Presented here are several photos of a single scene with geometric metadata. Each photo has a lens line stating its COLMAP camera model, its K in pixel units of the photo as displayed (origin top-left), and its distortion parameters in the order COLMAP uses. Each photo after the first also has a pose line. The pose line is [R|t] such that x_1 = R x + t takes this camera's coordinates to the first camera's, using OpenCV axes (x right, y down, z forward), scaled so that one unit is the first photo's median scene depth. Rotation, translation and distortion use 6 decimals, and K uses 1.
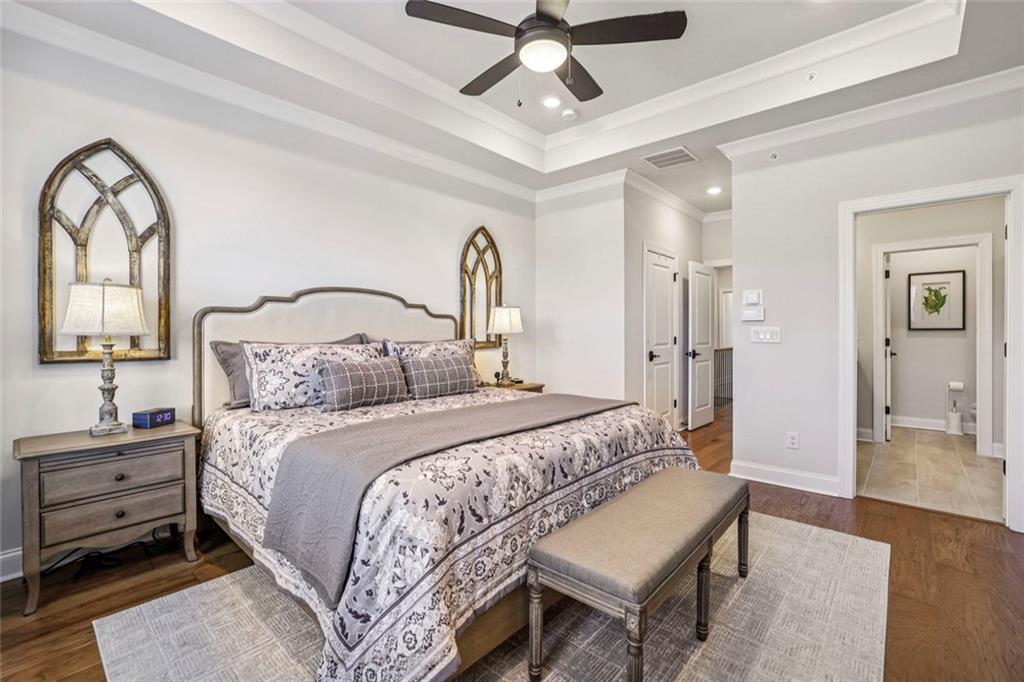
lens RADIAL K [[451.3, 0, 511.5], [0, 451.3, 336.4], [0, 0, 1]] dist [-0.021004, 0.000620]
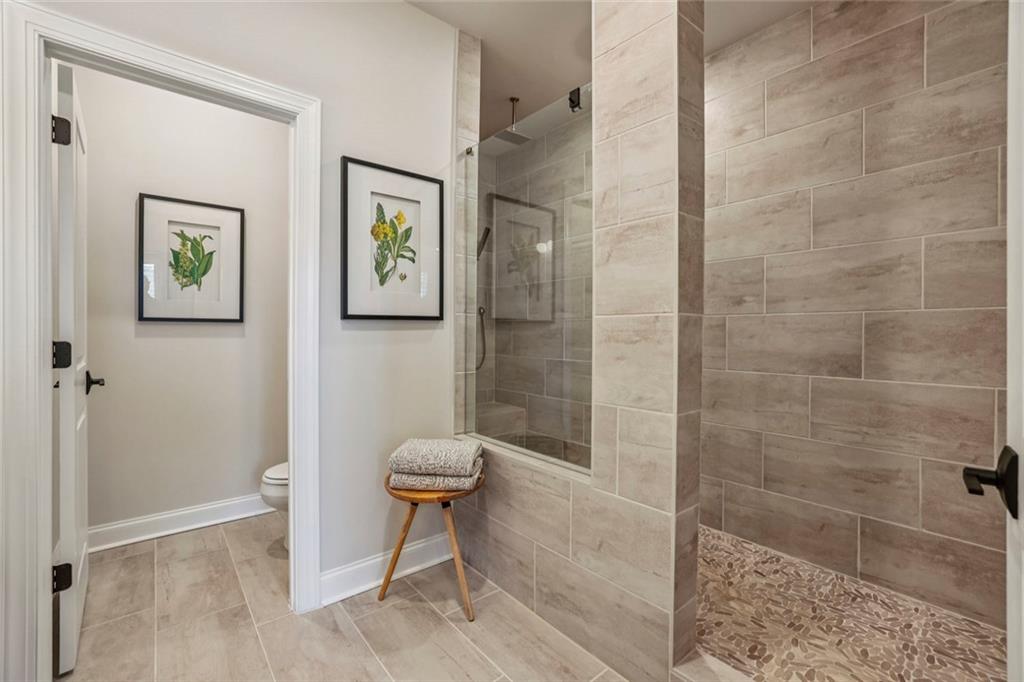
lens RADIAL K [[451.3, 0, 511.5], [0, 451.3, 336.4], [0, 0, 1]] dist [-0.021004, 0.000620]
pose [[0.168251, -0.004407, 0.985734, 0.545031], [-0.002174, 0.999986, 0.004842, -0.001412], [-0.985742, -0.002958, 0.168239, 0.586143]]
